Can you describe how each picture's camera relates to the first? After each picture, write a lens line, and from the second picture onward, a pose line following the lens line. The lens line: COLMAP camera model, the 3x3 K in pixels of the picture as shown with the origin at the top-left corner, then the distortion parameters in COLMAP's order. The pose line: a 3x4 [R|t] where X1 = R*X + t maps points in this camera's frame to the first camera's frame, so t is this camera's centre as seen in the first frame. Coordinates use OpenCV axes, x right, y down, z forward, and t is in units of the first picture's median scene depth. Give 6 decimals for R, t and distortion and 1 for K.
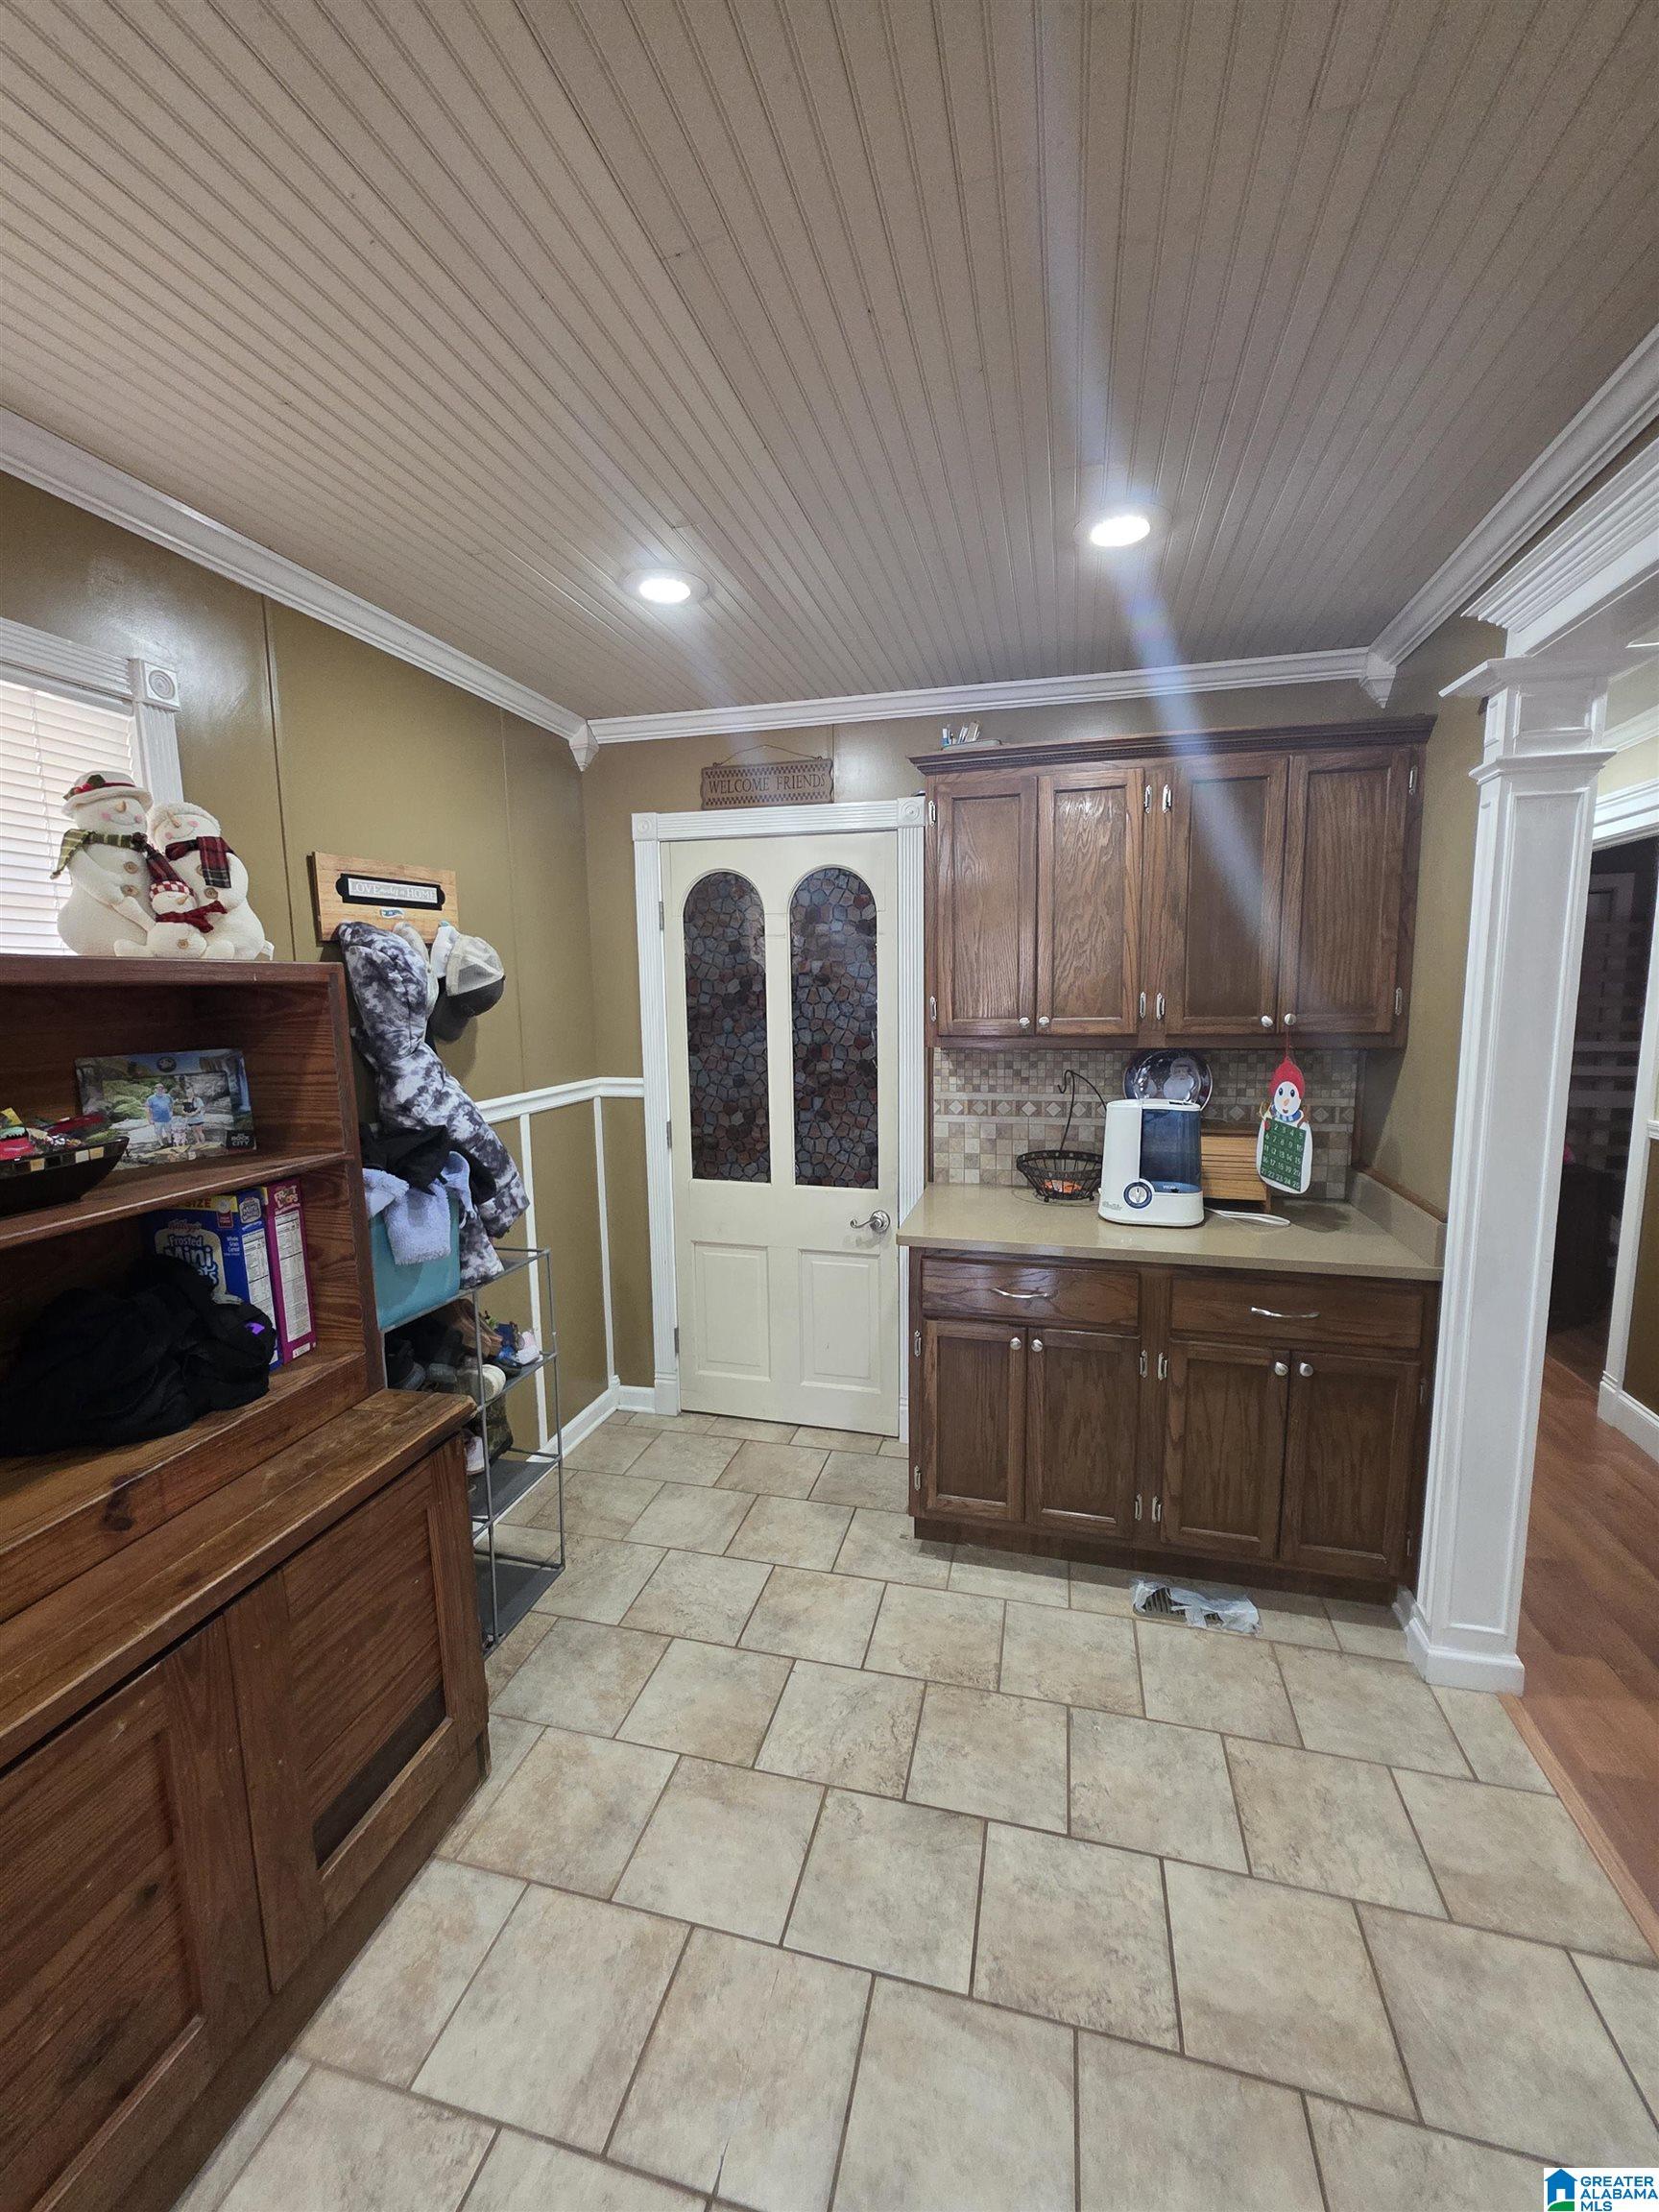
lens RADIAL K [[890.7, 0, 836.4], [0, 890.7, 1097.1], [0, 0, 1]] dist [0.000623, -0.000133]
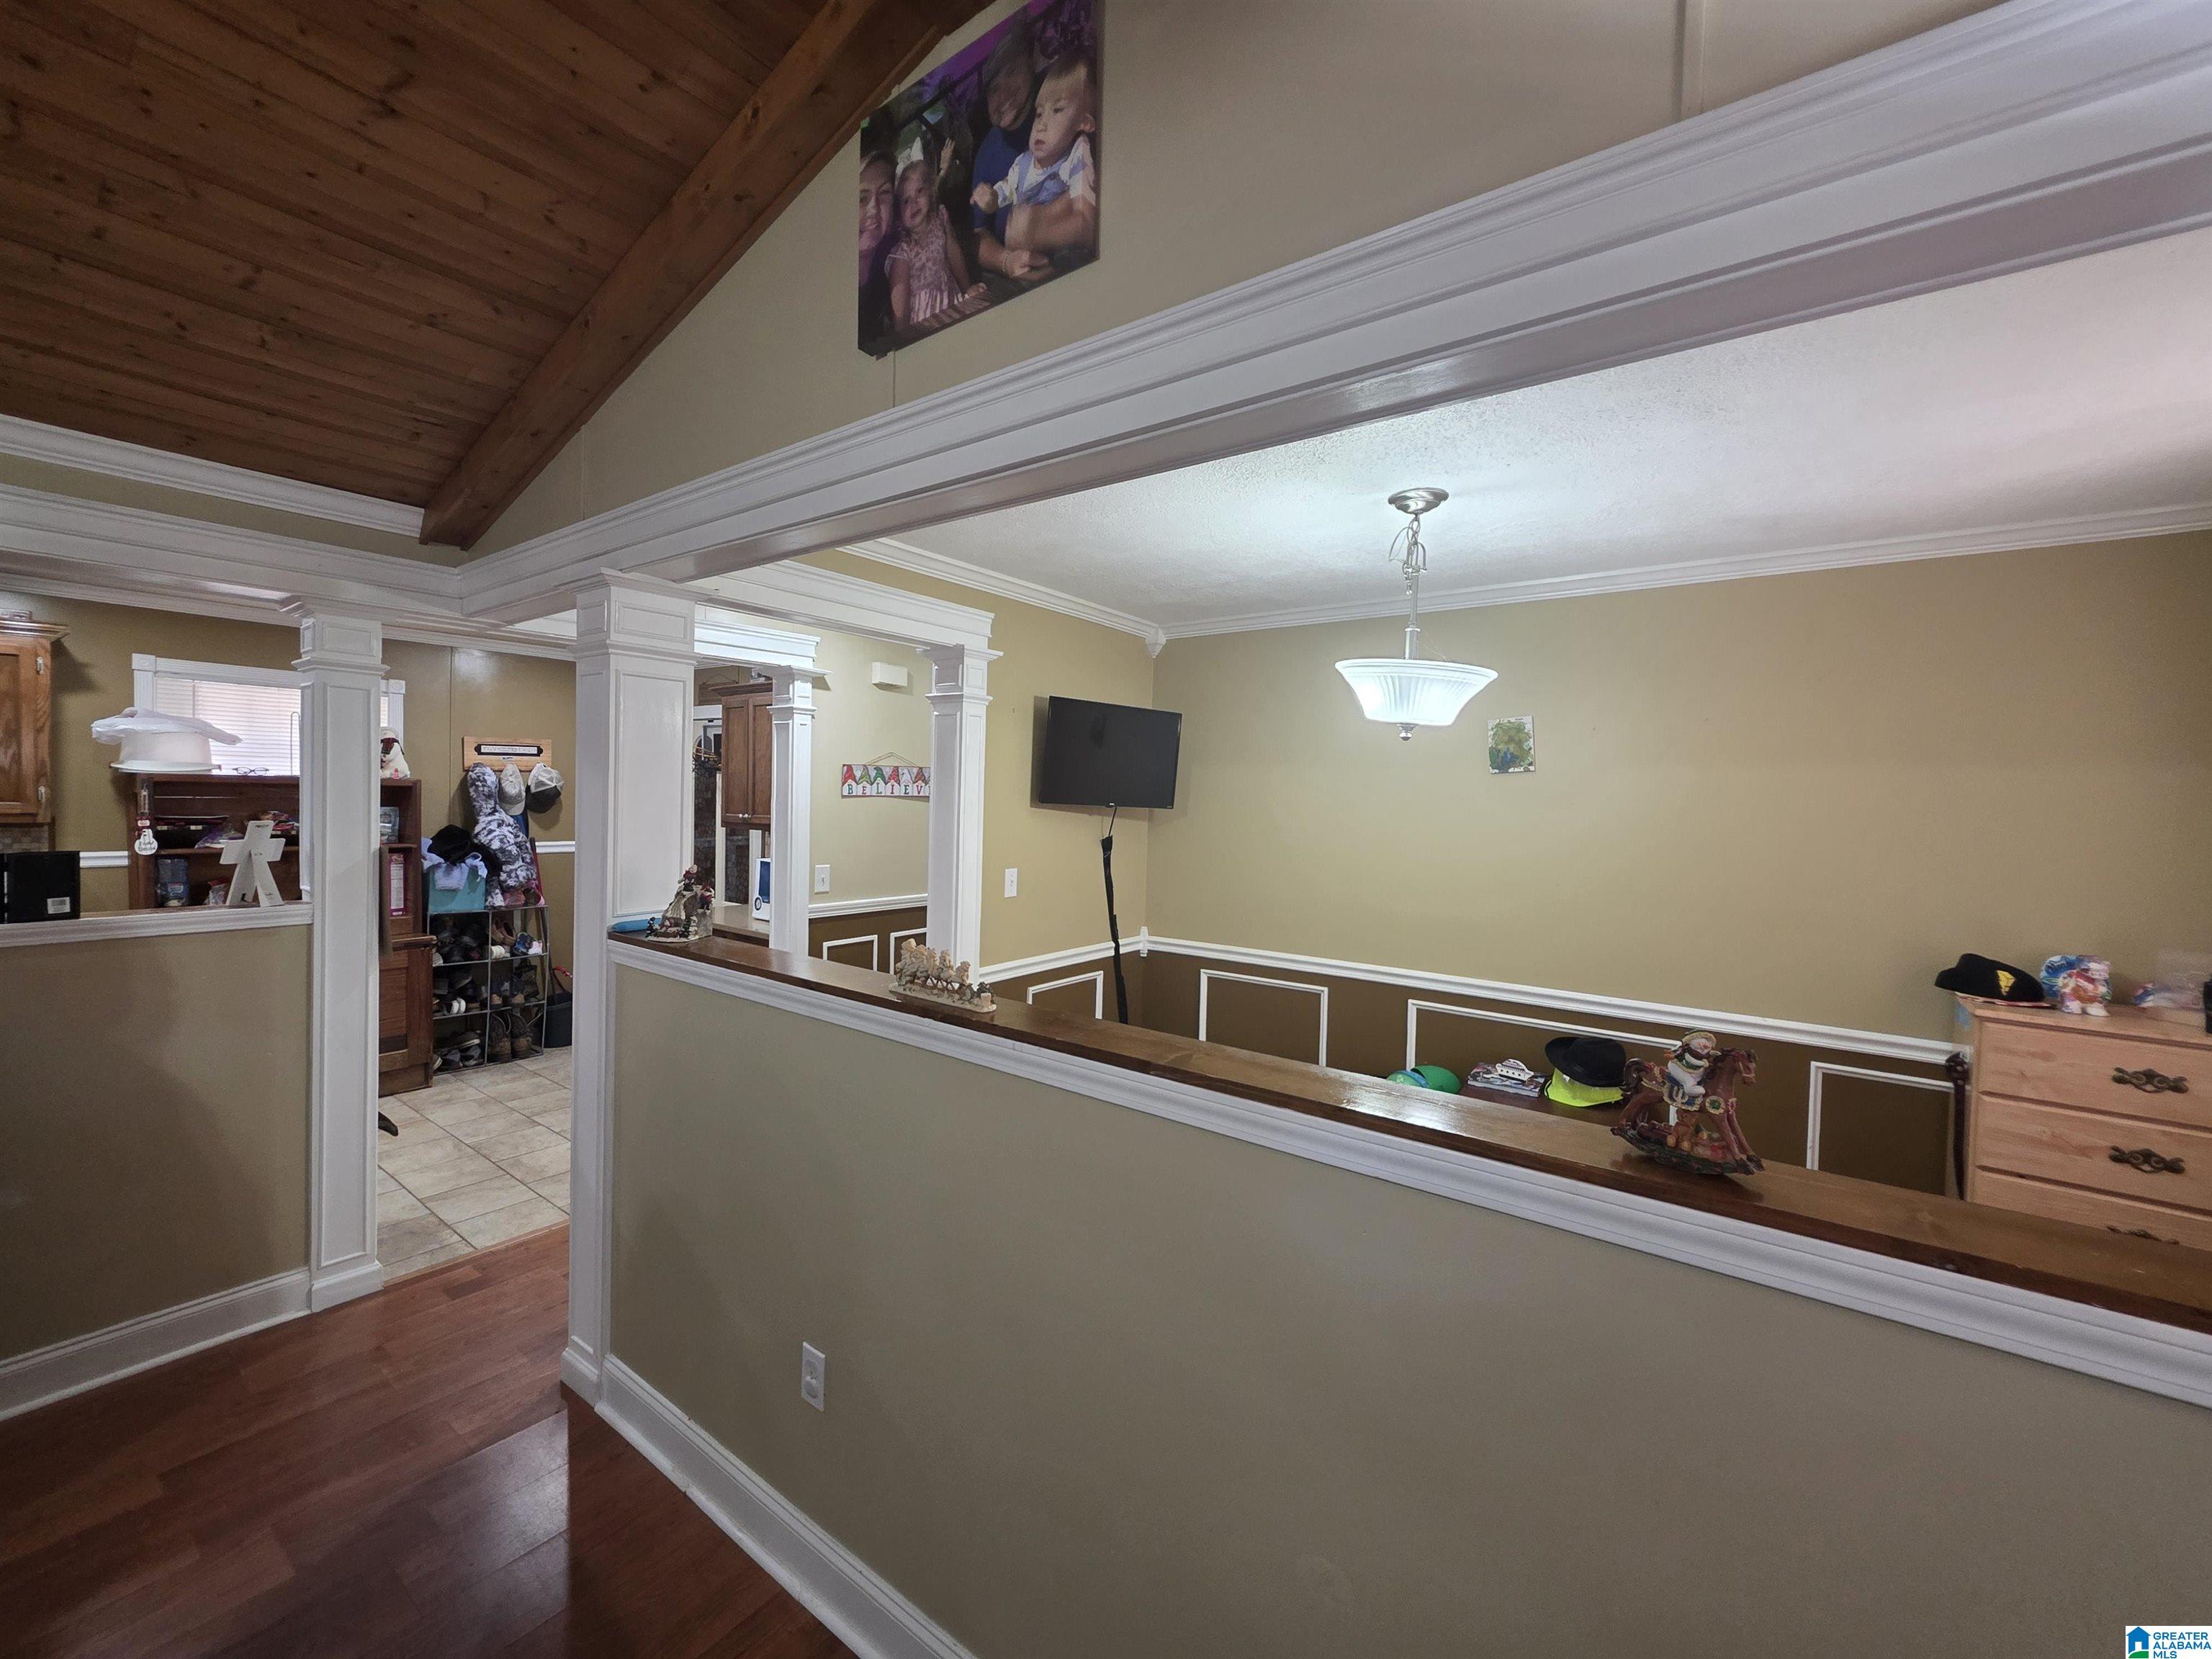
lens RADIAL K [[890.7, 0, 1097.2], [0, 890.7, 818.7], [0, 0, 1]] dist [0.000623, -0.000133]
pose [[0.923891, 0.039345, -0.380627, 2.080683], [-0.080020, 0.992573, -0.091630, 0.055308], [0.374194, 0.115114, 0.920178, -0.668178]]
